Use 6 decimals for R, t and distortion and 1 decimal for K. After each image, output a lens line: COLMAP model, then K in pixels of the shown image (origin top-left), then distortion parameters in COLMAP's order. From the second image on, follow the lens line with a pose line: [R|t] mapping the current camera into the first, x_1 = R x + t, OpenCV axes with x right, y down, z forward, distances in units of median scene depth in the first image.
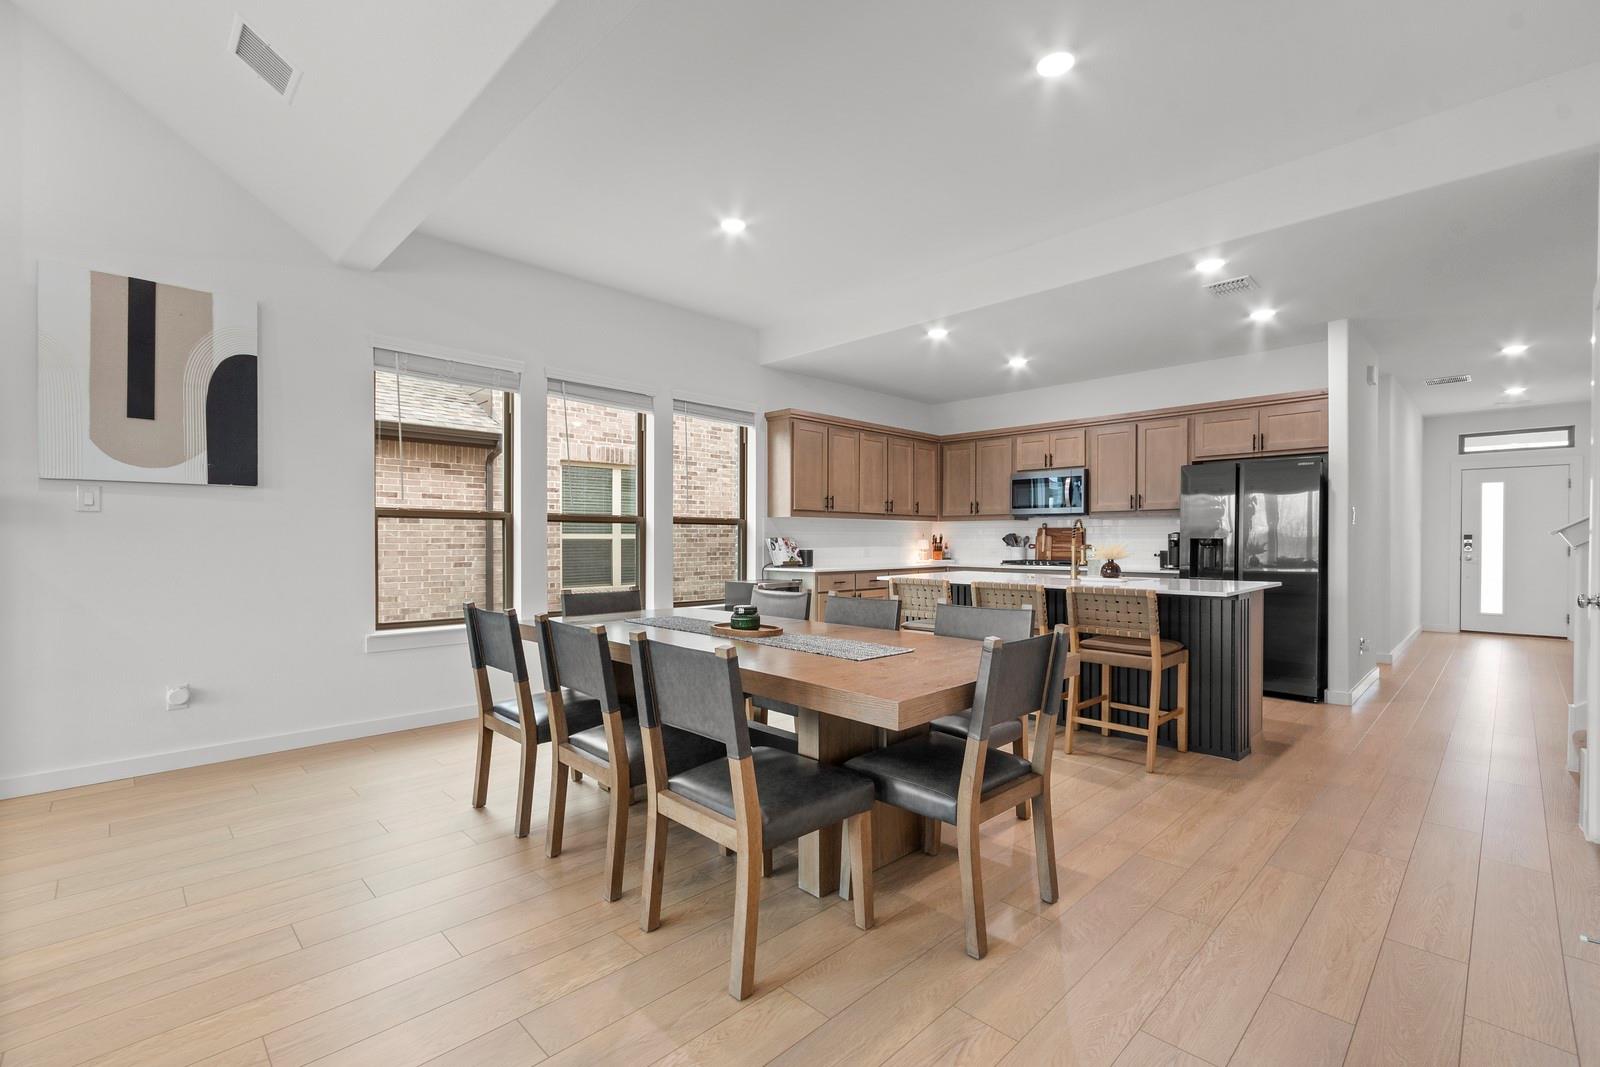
lens RADIAL K [[706.8, 0, 803.8], [0, 706.8, 537.3], [0, 0, 1]] dist [0.003164, 0.000532]
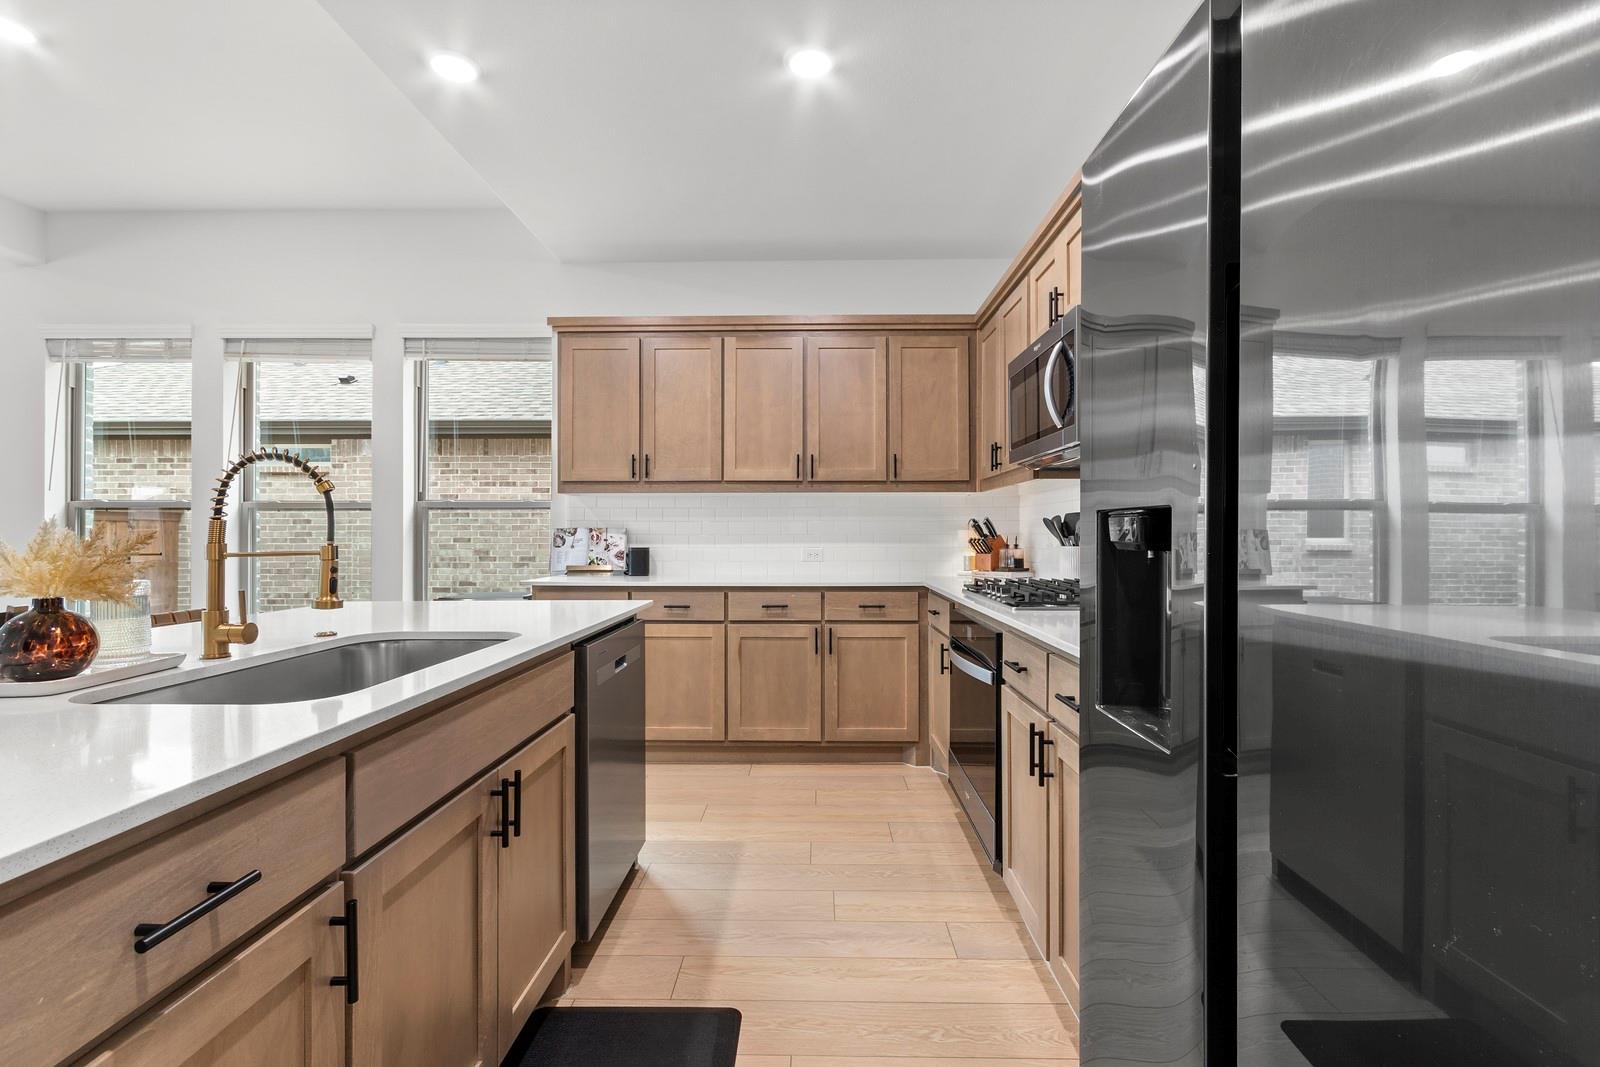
lens RADIAL K [[706.8, 0, 803.8], [0, 706.8, 537.3], [0, 0, 1]] dist [0.003164, 0.000532]
pose [[0.697190, -0.000915, -0.716885, 0.541568], [0.006045, 0.999971, 0.004602, 0.006978], [0.716861, -0.007542, 0.697176, 0.685492]]
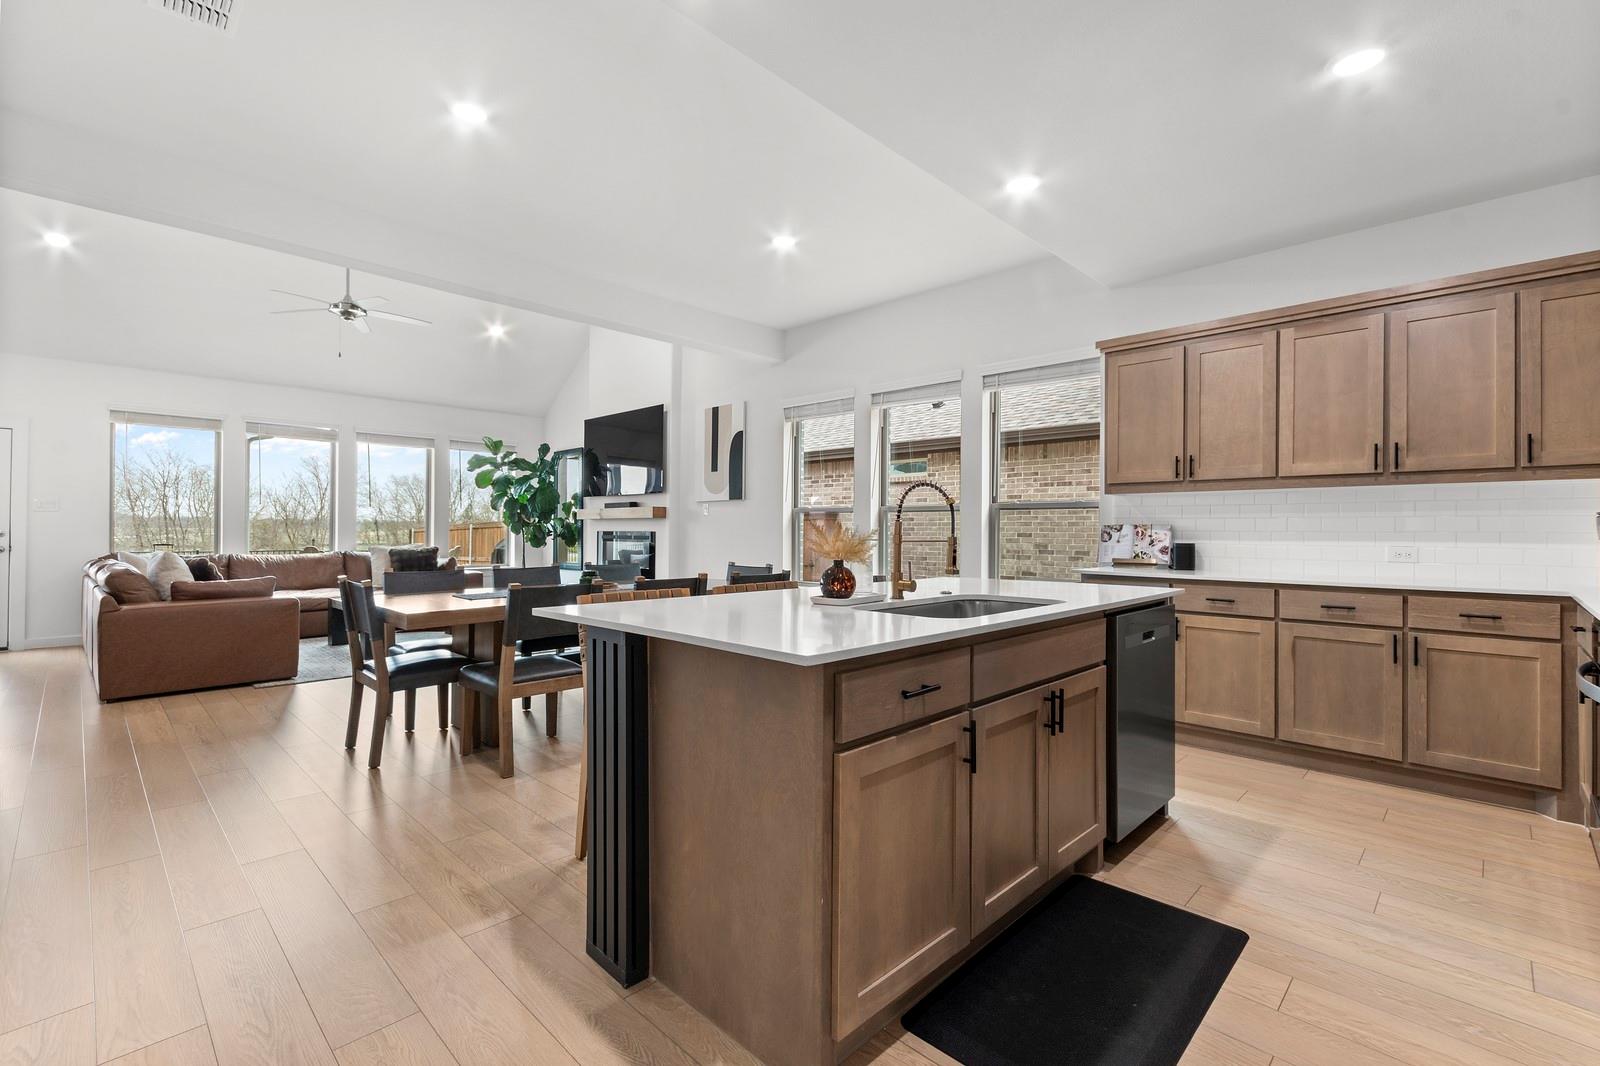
lens RADIAL K [[703.8, 0, 800.5], [0, 703.8, 526.7], [0, 0, 1]] dist [0.003788, 0.000658]
pose [[0.014163, -0.006720, -0.999877, 0.640051], [0.000738, 0.999977, -0.006710, 0.006846], [0.999899, -0.000643, 0.014167, 0.651295]]
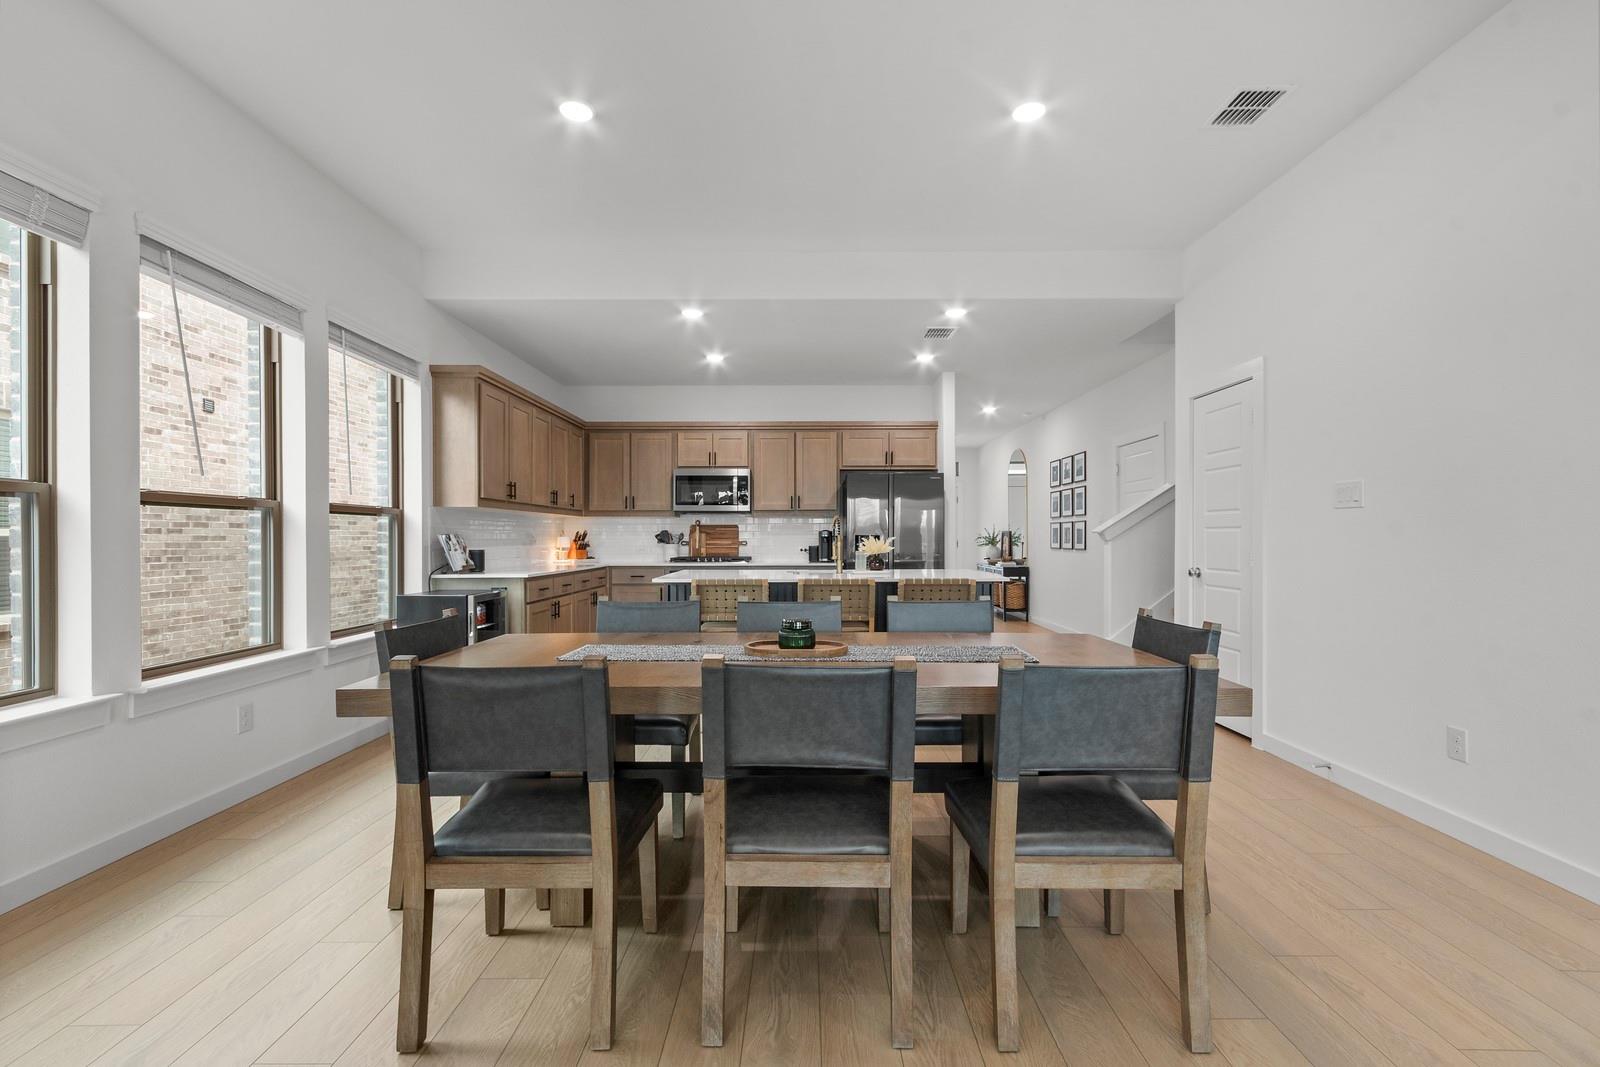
lens RADIAL K [[706.8, 0, 803.8], [0, 706.8, 537.3], [0, 0, 1]] dist [0.003164, 0.000532]
pose [[0.706669, -0.001623, 0.707543, -0.295492], [-0.000571, 0.999996, 0.002864, 0.001437], [-0.707545, -0.002428, 0.706665, 0.198221]]
